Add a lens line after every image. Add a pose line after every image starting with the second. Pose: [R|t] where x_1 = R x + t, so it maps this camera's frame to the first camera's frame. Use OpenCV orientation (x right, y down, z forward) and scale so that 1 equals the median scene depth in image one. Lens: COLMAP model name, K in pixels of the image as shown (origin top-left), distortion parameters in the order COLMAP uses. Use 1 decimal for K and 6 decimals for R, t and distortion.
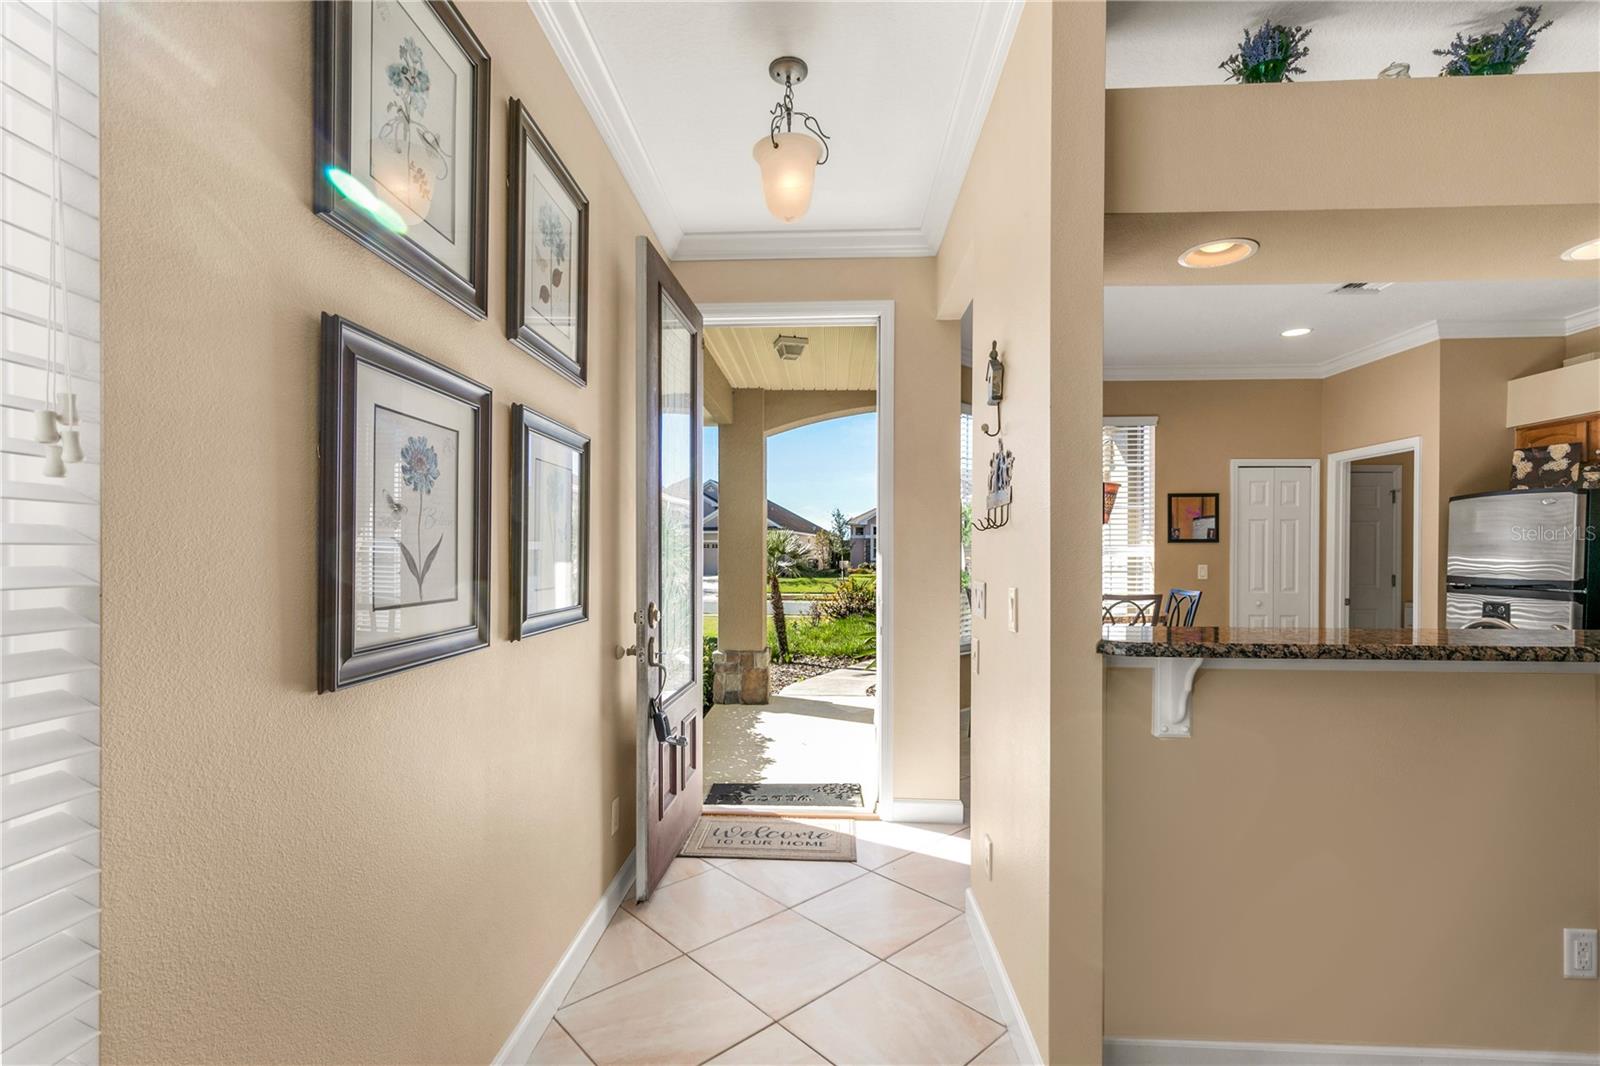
lens RADIAL K [[735.5, 0, 784.5], [0, 735.5, 553.4], [0, 0, 1]] dist [0.005867, -0.000376]
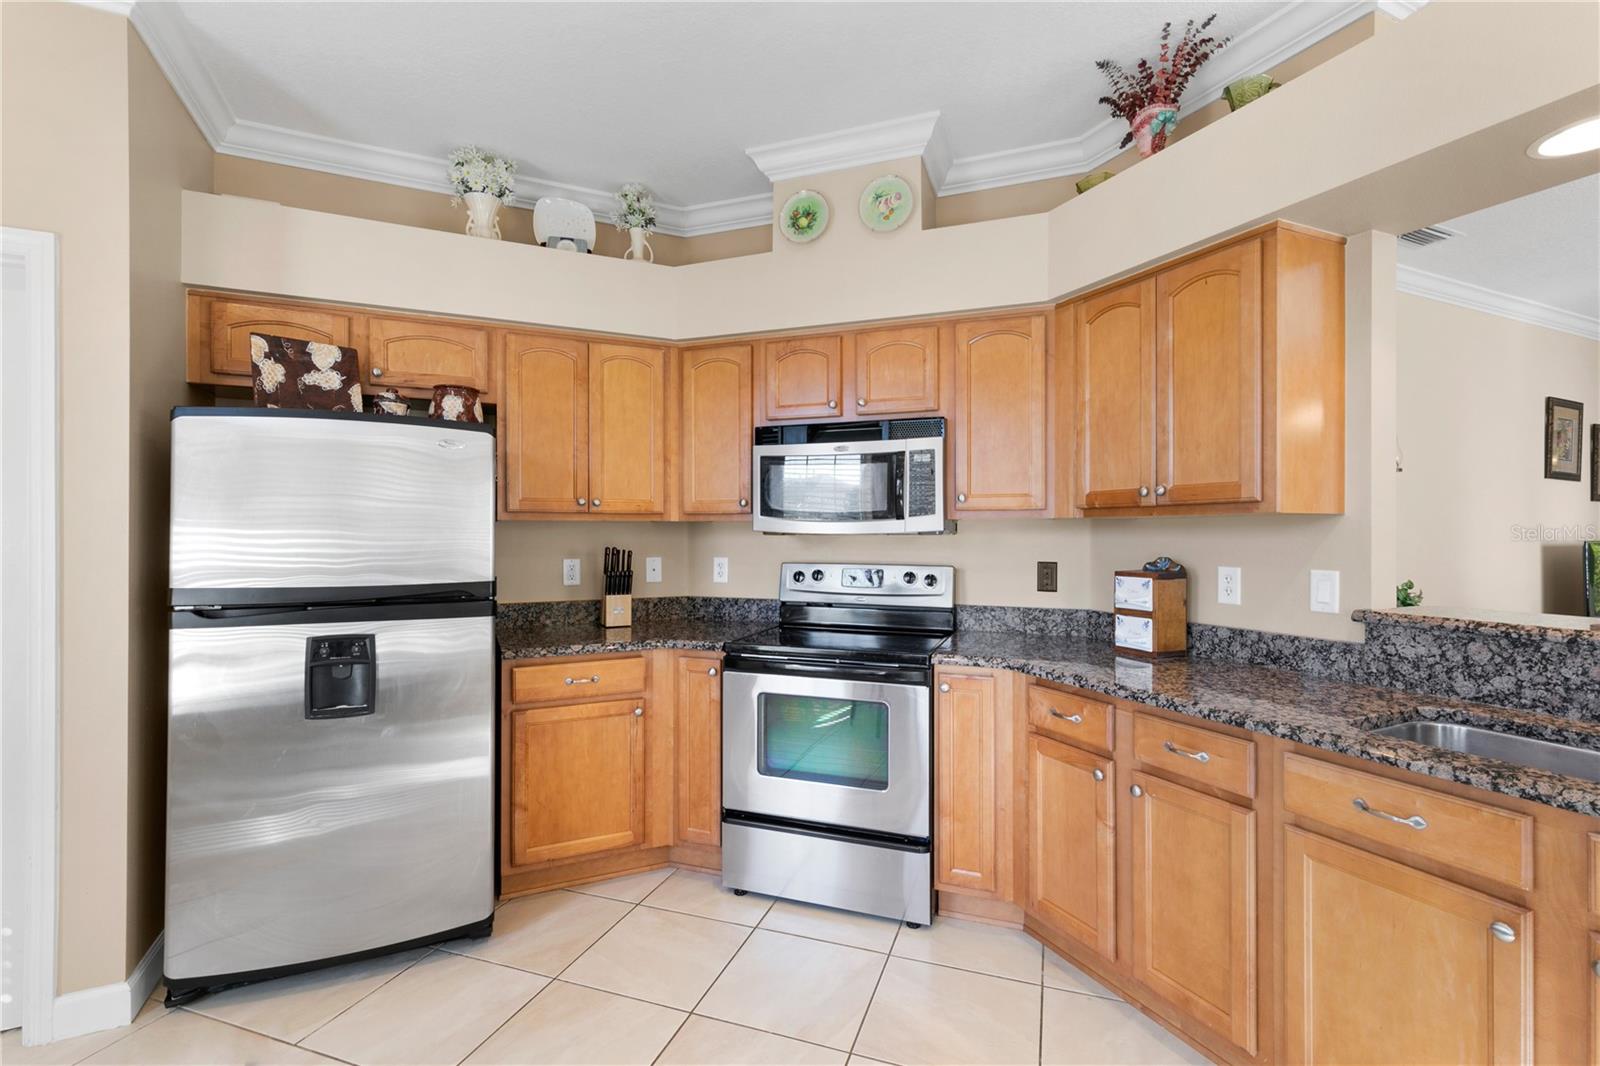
lens RADIAL K [[735.5, 0, 793.5], [0, 735.5, 530.7], [0, 0, 1]] dist [0.005867, -0.000376]
pose [[-0.488572, -0.004059, 0.872514, 0.376584], [0.002165, 0.999980, 0.005865, -0.006393], [-0.872521, 0.004755, -0.488554, 0.964887]]
